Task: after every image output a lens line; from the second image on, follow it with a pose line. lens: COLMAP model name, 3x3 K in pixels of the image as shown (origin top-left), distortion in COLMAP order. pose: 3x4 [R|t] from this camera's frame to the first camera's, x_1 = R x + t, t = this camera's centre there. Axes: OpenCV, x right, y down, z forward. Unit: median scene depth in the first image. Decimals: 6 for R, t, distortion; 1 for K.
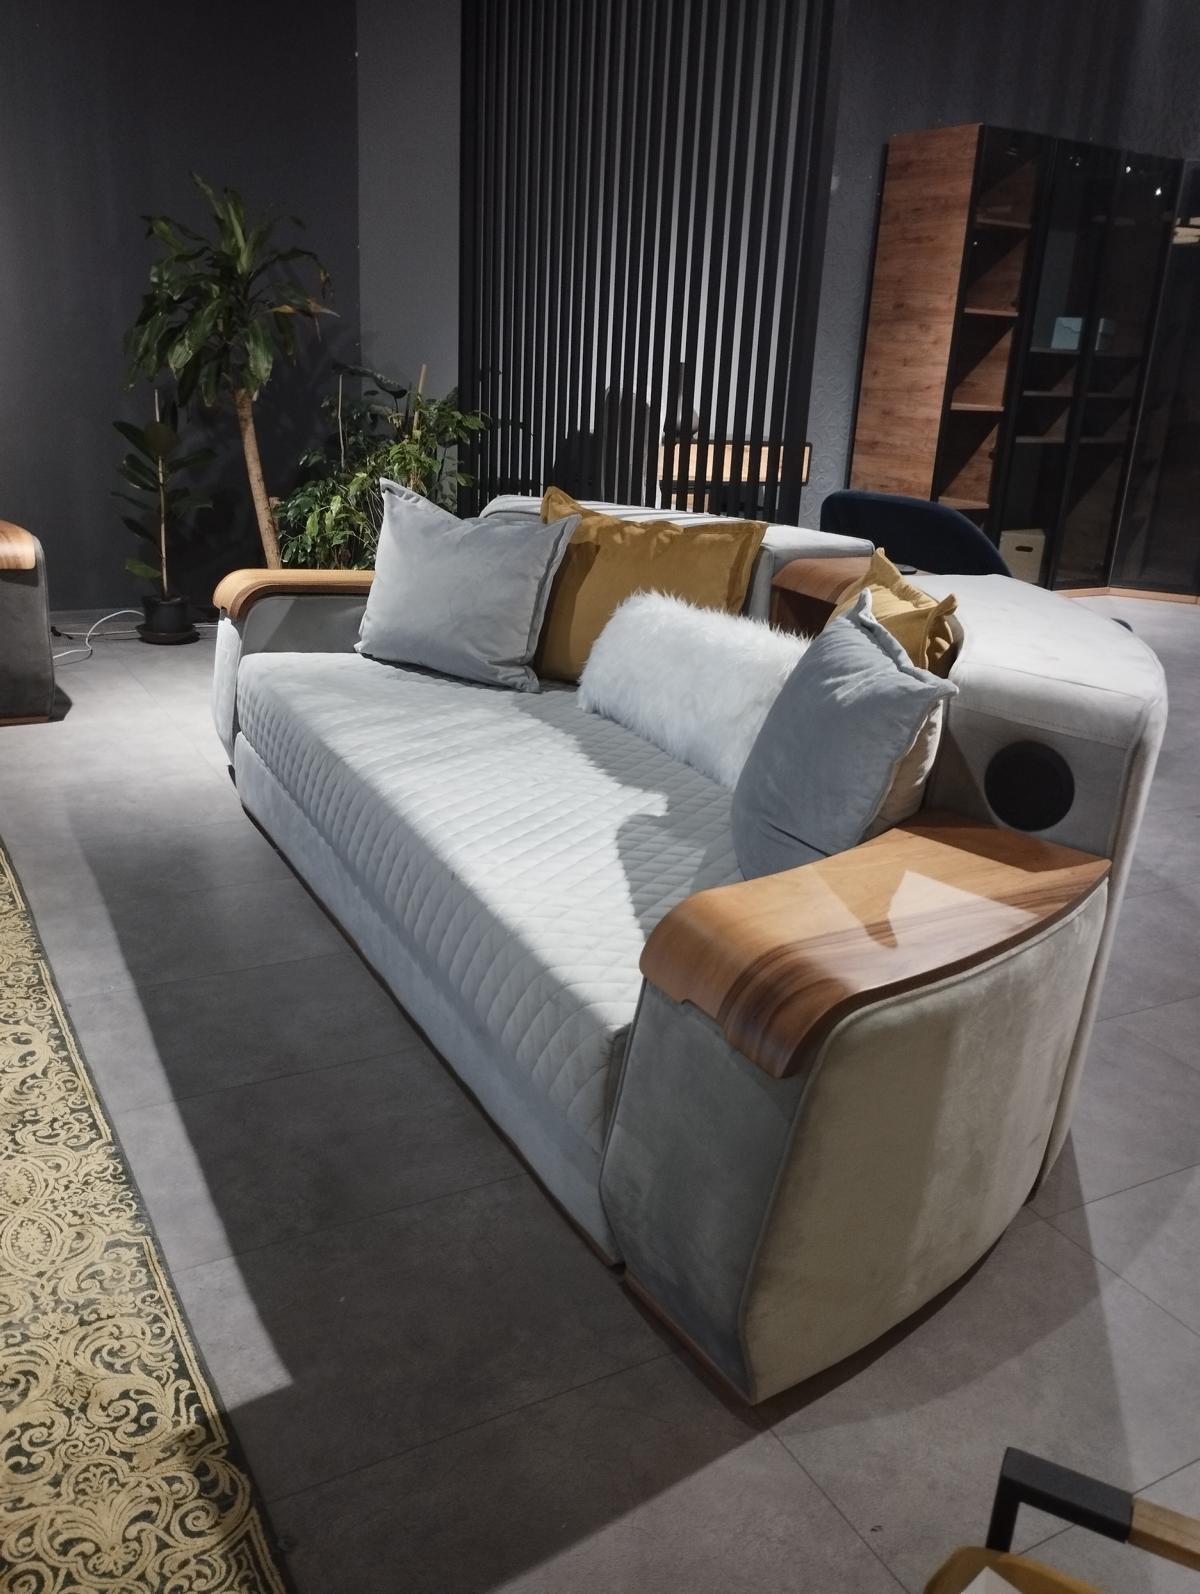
lens RADIAL K [[1315.8, 0, 612.2], [0, 1315.8, 785.3], [0, 0, 1]] dist [0.059128, -0.070885]
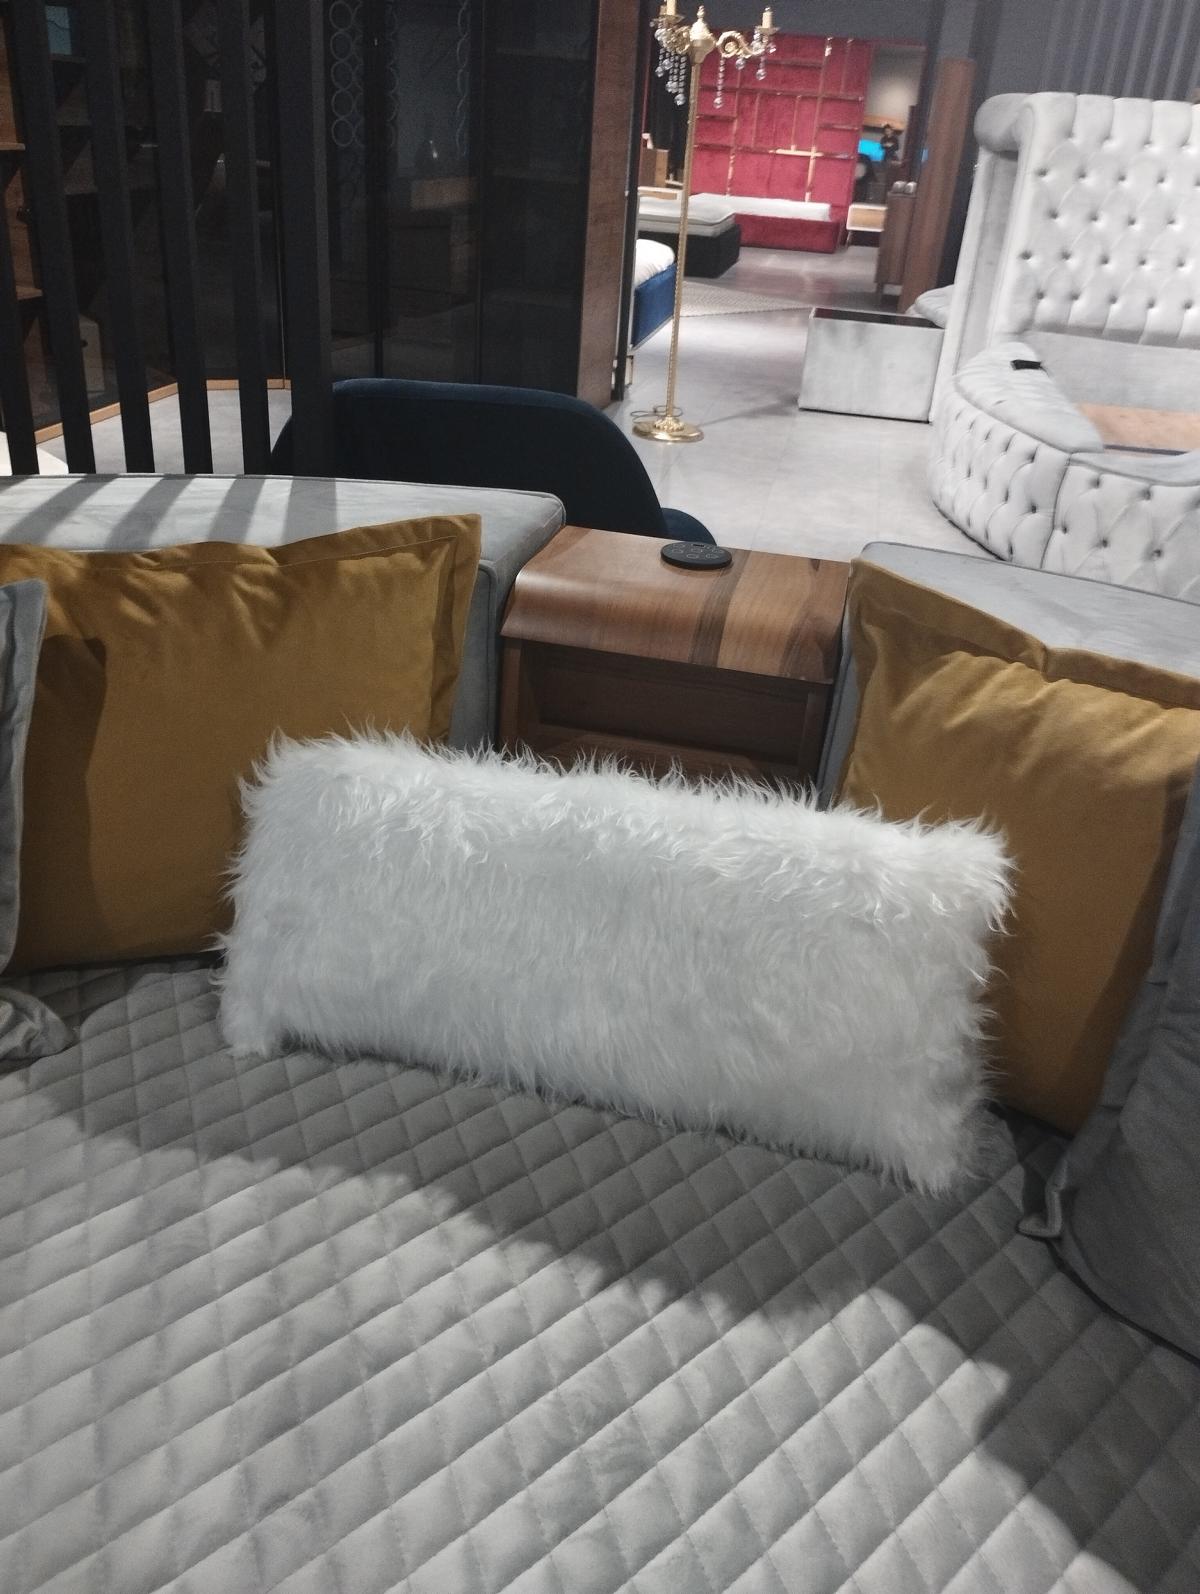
lens RADIAL K [[1315.8, 0, 598.2], [0, 1315.8, 792.7], [0, 0, 1]] dist [0.059128, -0.070885]
pose [[0.655873, -0.349931, 0.668864, -0.226100], [0.208427, 0.935567, 0.285083, -0.259189], [-0.725527, -0.047569, 0.686548, 0.723407]]
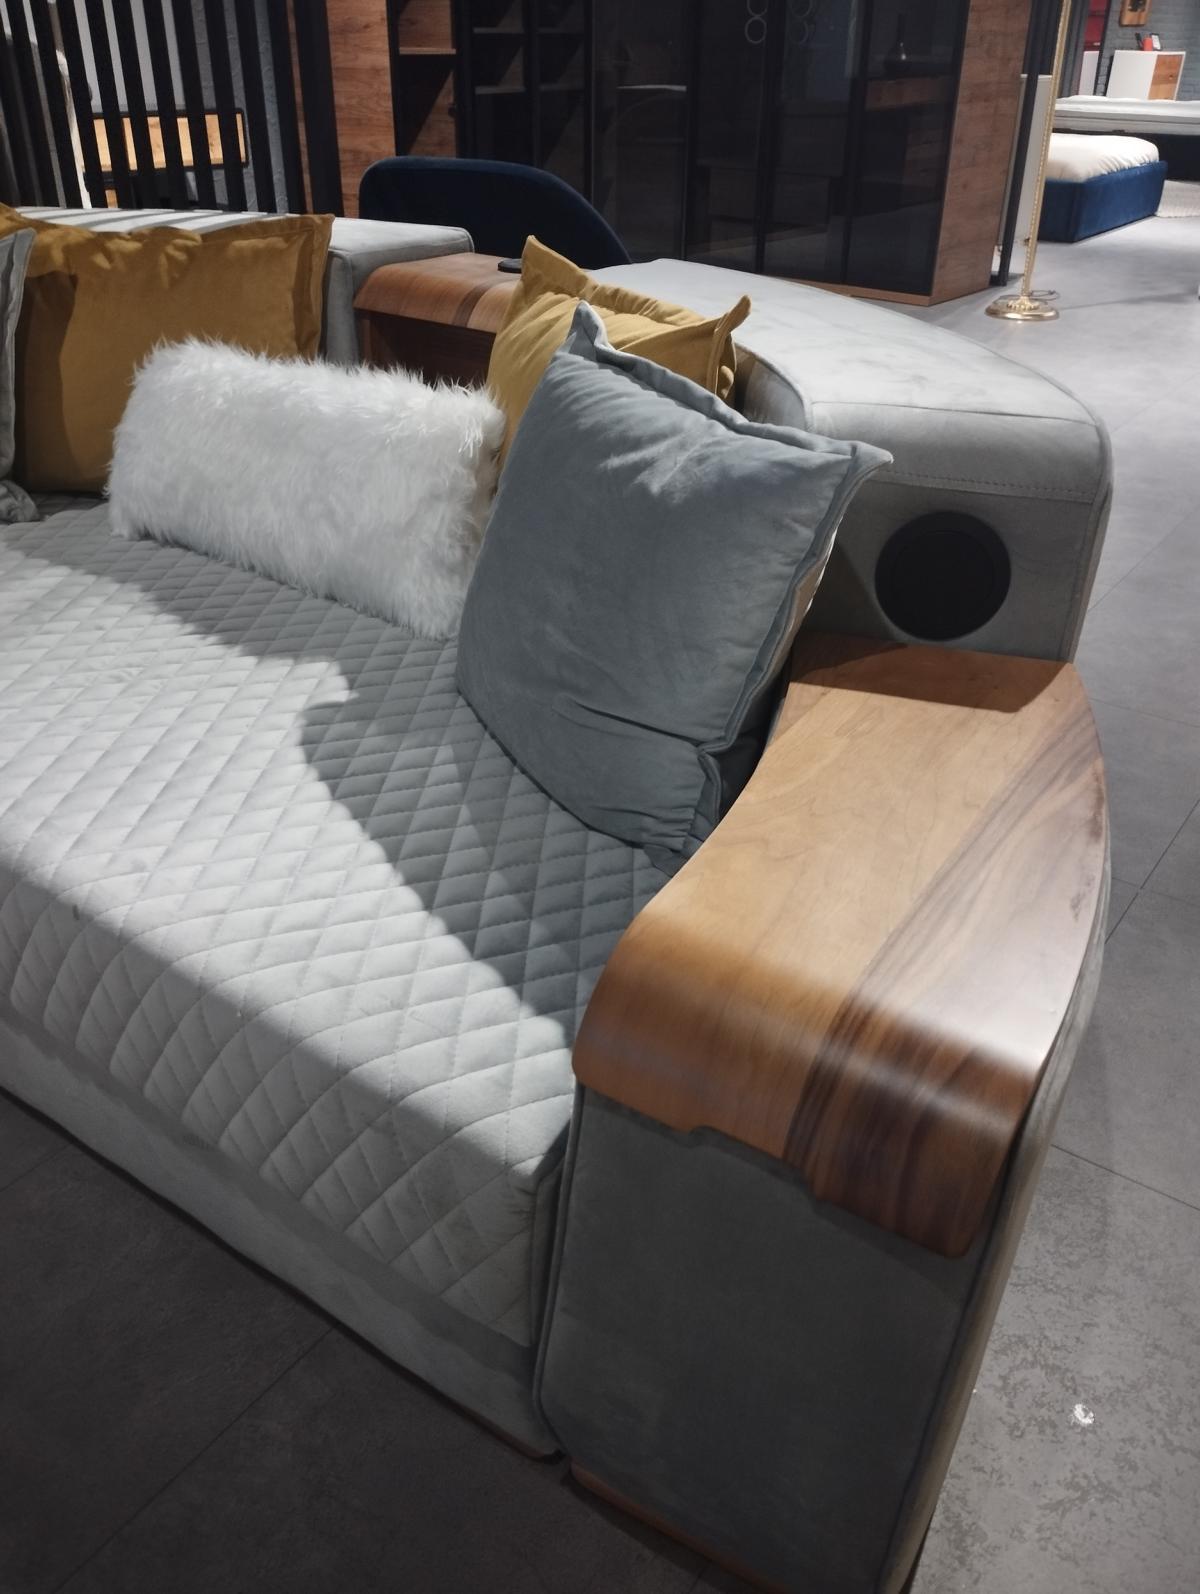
lens RADIAL K [[1315.8, 0, 608.0], [0, 1315.8, 789.0], [0, 0, 1]] dist [0.059128, -0.070885]
pose [[0.902318, -0.250243, 0.350998, -0.077894], [0.170144, 0.954888, 0.243392, -0.064400], [-0.396071, -0.159897, 0.904191, 0.305825]]
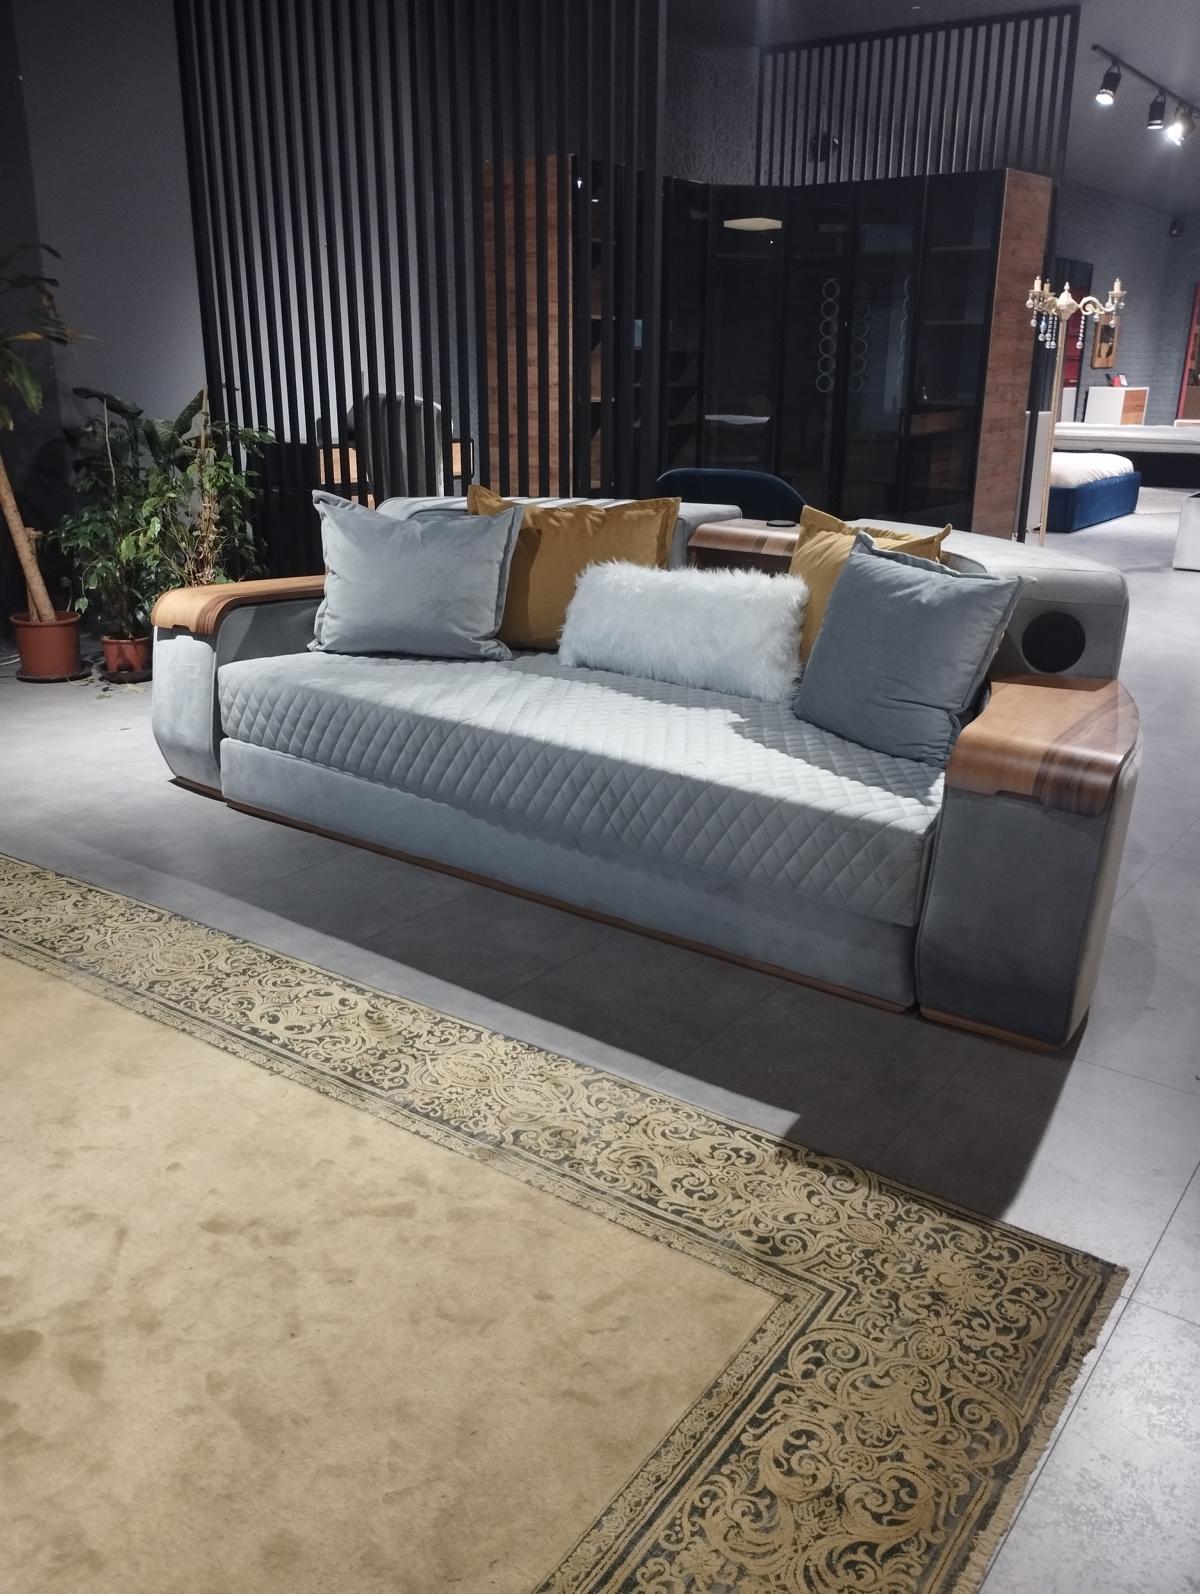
lens RADIAL K [[1315.8, 0, 615.4], [0, 1315.8, 787.2], [0, 0, 1]] dist [0.059128, -0.070885]
pose [[0.904018, -0.172387, 0.391195, -0.528952], [0.171224, 0.984493, 0.038149, 0.014193], [-0.391705, 0.032494, 0.919517, -0.124687]]
